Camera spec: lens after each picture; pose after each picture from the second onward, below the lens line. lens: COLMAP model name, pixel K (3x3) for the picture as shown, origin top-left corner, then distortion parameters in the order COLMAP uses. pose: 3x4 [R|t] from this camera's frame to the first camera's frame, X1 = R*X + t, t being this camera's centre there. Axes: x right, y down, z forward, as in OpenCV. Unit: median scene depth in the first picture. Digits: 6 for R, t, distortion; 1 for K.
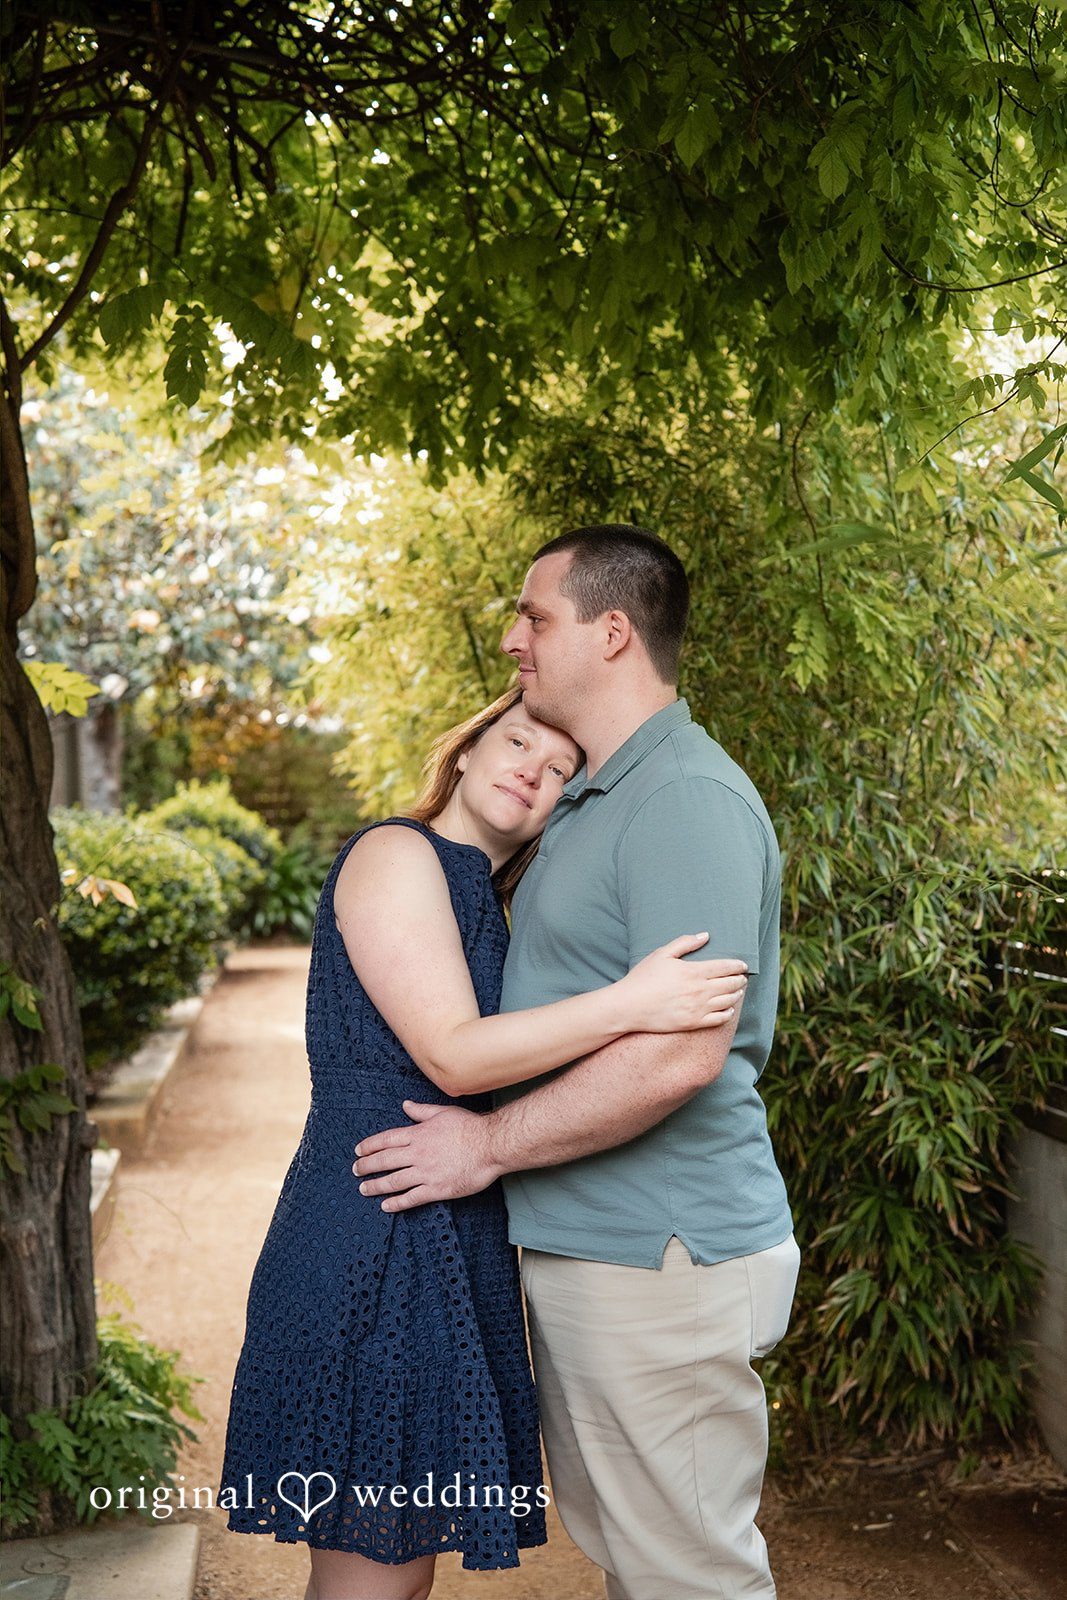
lens RADIAL K [[1592.5, 0, 533.6], [0, 1592.5, 759.3], [0, 0, 1]] dist [-0.015279, 0.008867]
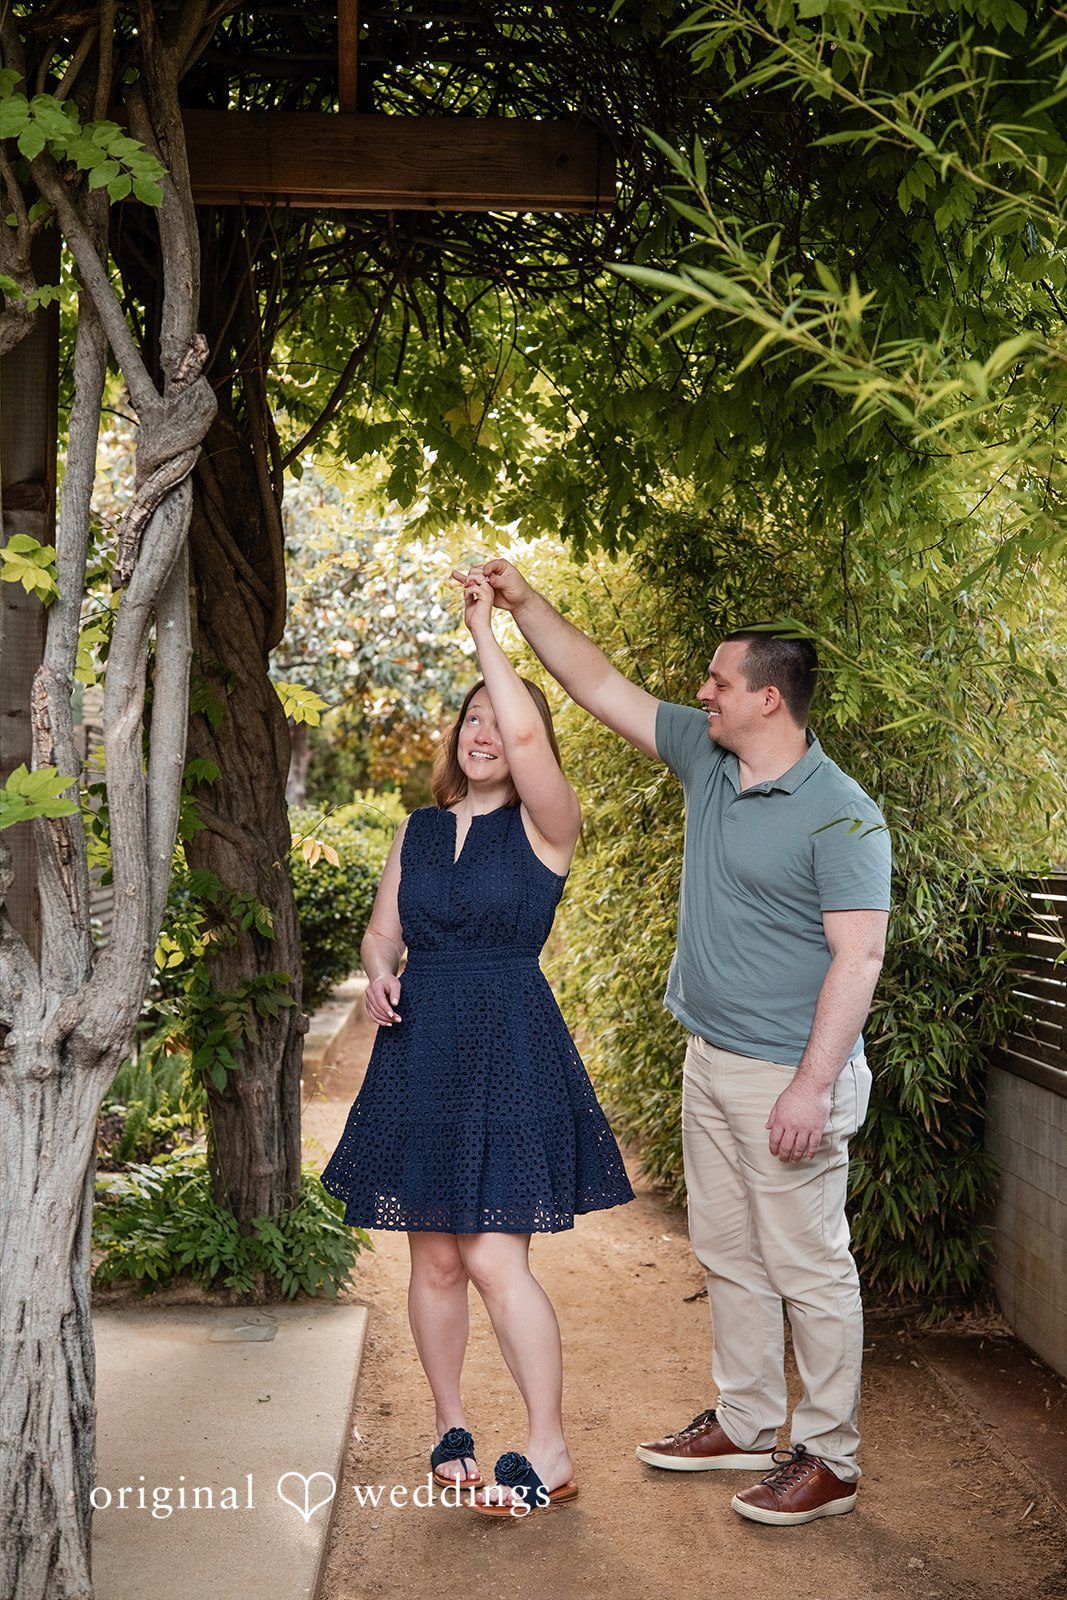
lens RADIAL K [[1592.5, 0, 533.6], [0, 1592.5, 759.3], [0, 0, 1]] dist [-0.015279, 0.008867]
pose [[0.993694, 0.047301, -0.101662, 0.042415], [-0.049262, 0.998644, -0.016863, 0.015737], [0.100727, 0.021765, 0.994676, -0.307214]]
